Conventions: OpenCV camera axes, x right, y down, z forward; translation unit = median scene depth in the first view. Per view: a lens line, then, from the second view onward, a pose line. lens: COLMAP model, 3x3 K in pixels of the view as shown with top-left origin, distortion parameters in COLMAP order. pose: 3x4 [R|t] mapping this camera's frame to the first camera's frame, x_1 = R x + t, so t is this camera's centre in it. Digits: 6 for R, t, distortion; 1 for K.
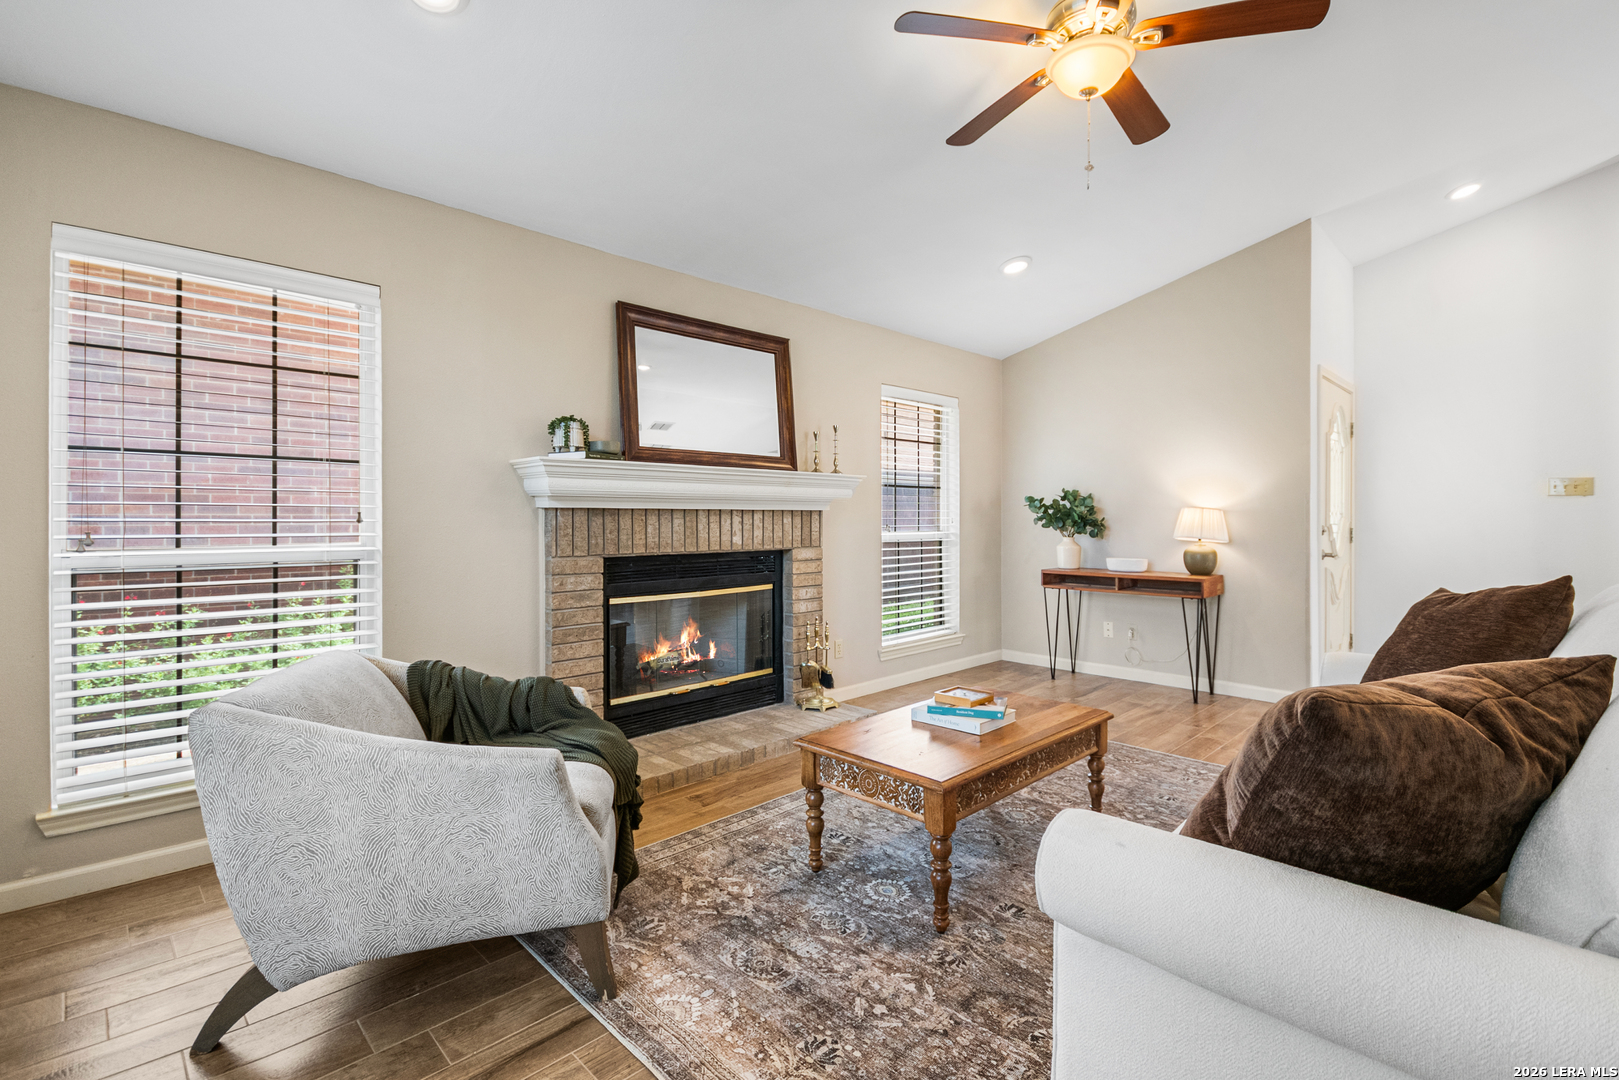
lens RADIAL K [[733.0, 0, 829.9], [0, 733.0, 522.2], [0, 0, 1]] dist [0.001646, -0.000998]
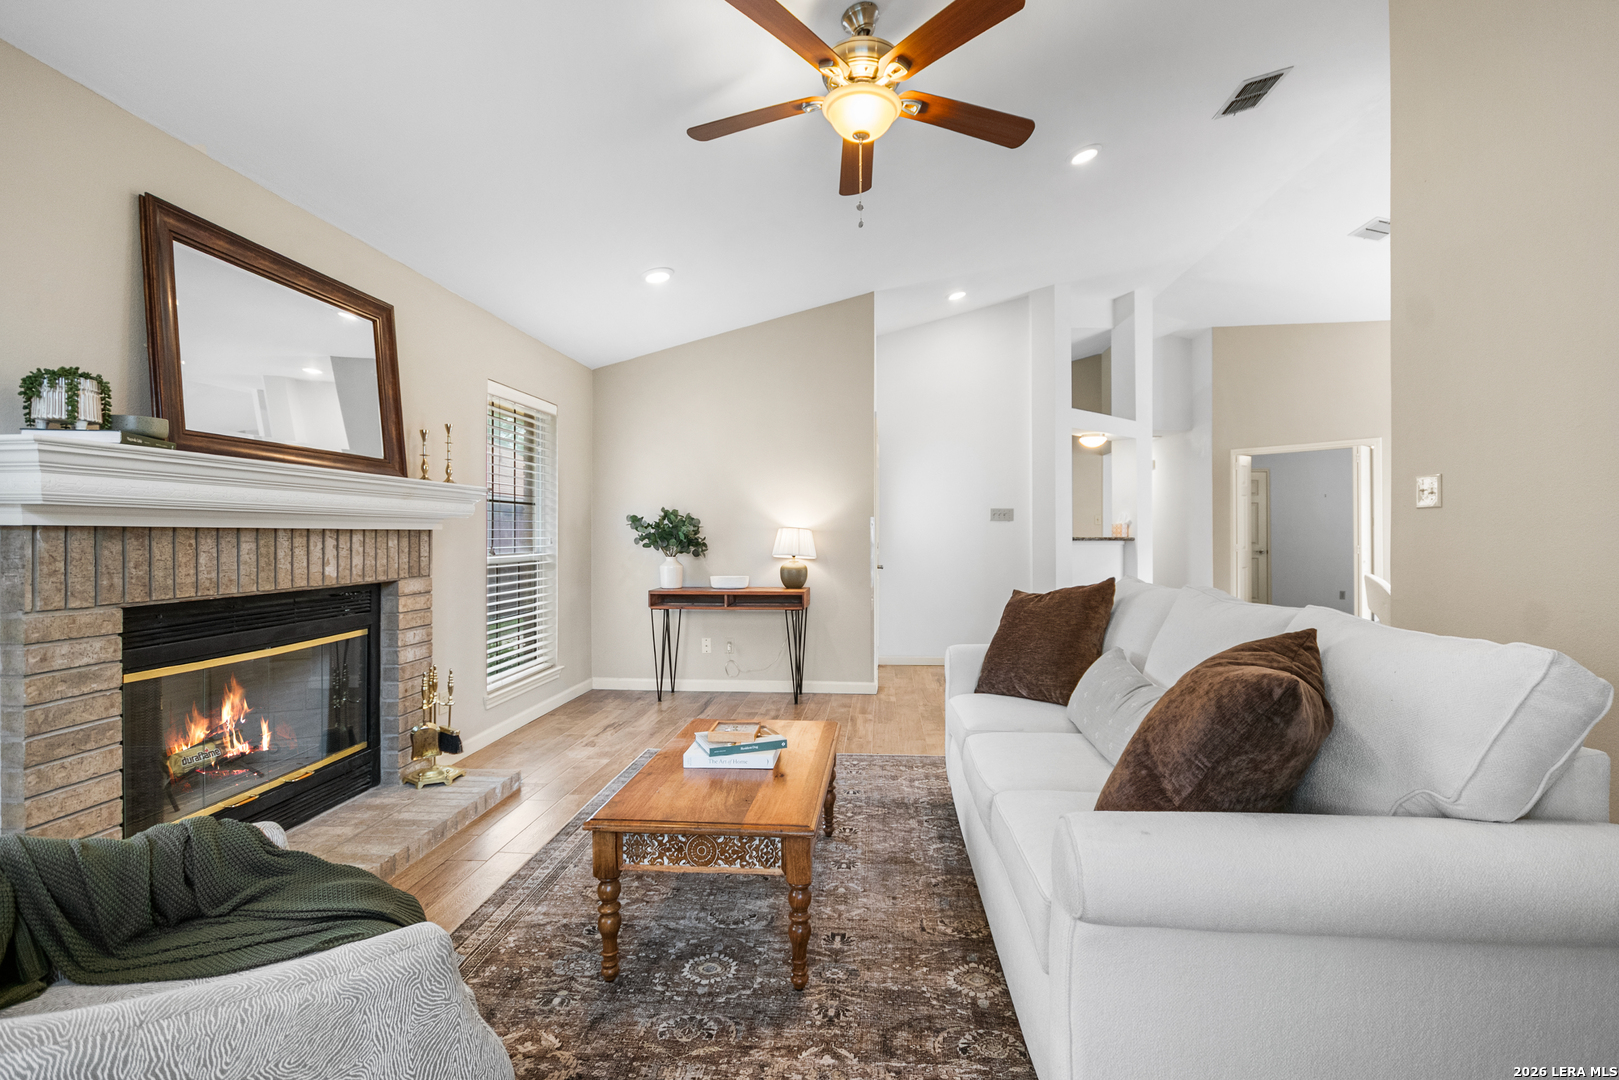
lens RADIAL K [[733.0, 0, 817.8], [0, 733.0, 531.1], [0, 0, 1]] dist [0.001646, -0.000998]
pose [[0.765864, 0.001415, 0.643000, -0.223929], [0.006269, 0.999934, -0.009667, -0.005032], [-0.642971, 0.011434, 0.765805, 0.142228]]
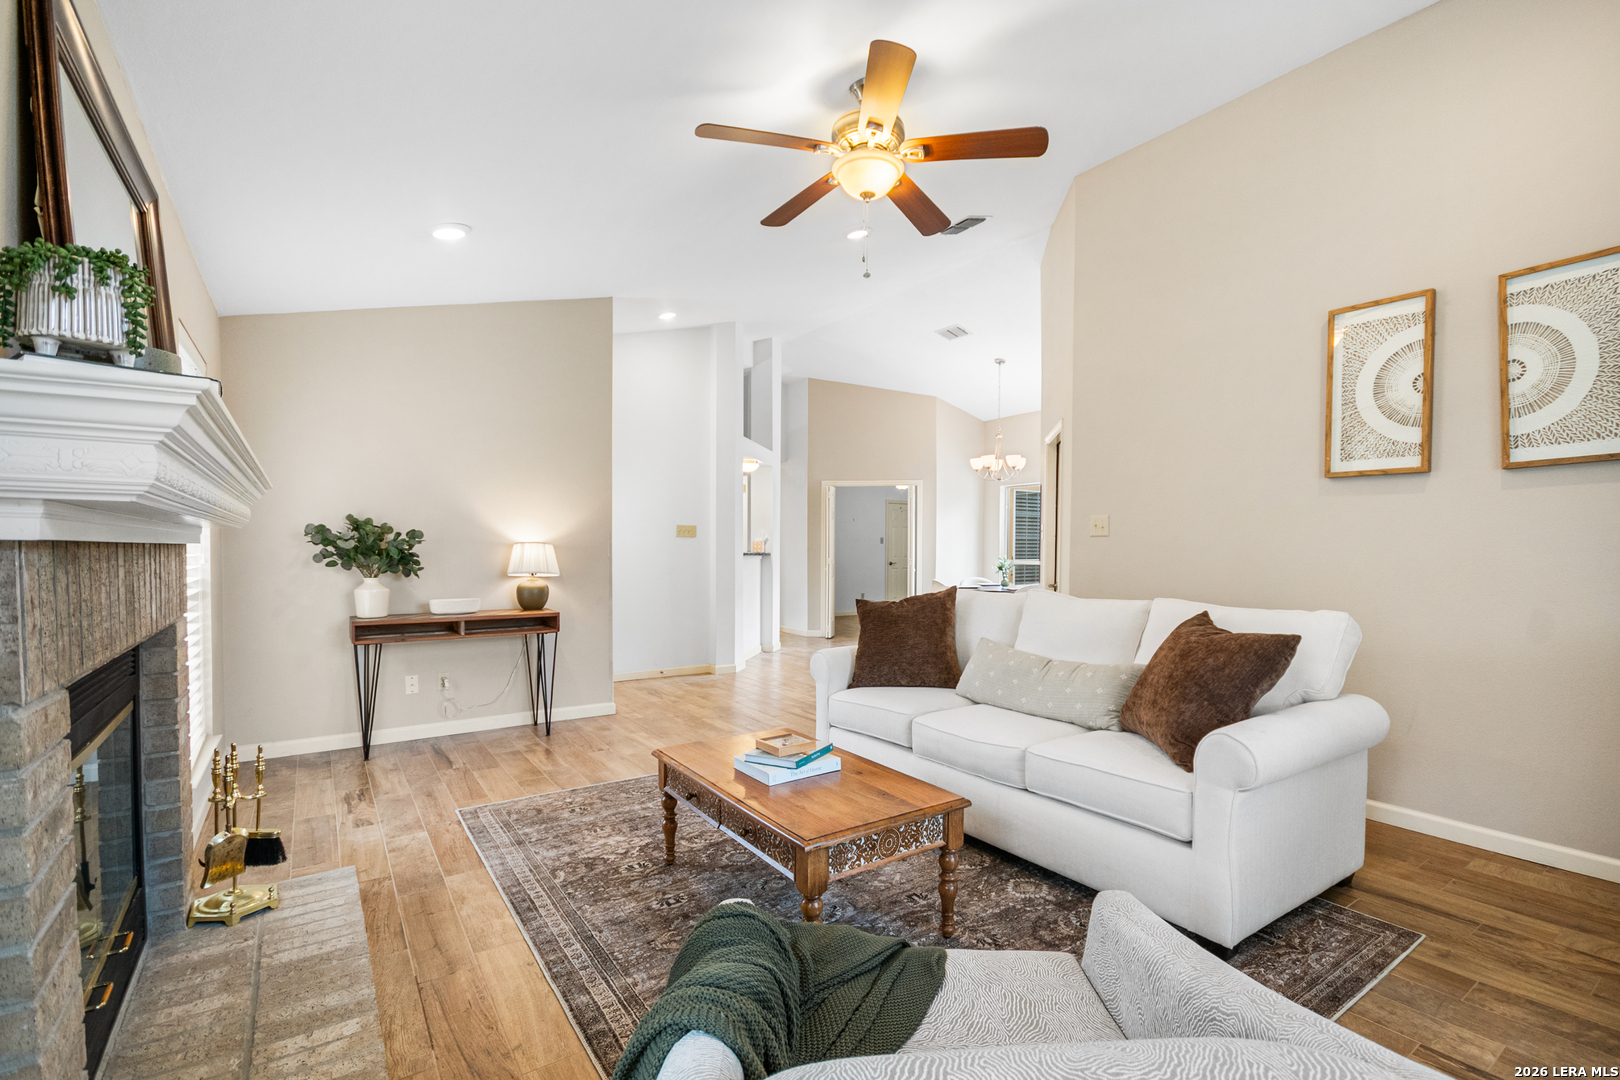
lens RADIAL K [[733.4, 0, 814.4], [0, 733.4, 568.2], [0, 0, 1]] dist [0.001646, -0.000998]
pose [[0.179099, -0.026733, 0.983468, -0.499892], [0.003012, 0.999641, 0.026624, -0.012905], [-0.983826, -0.001806, 0.179115, 0.524427]]
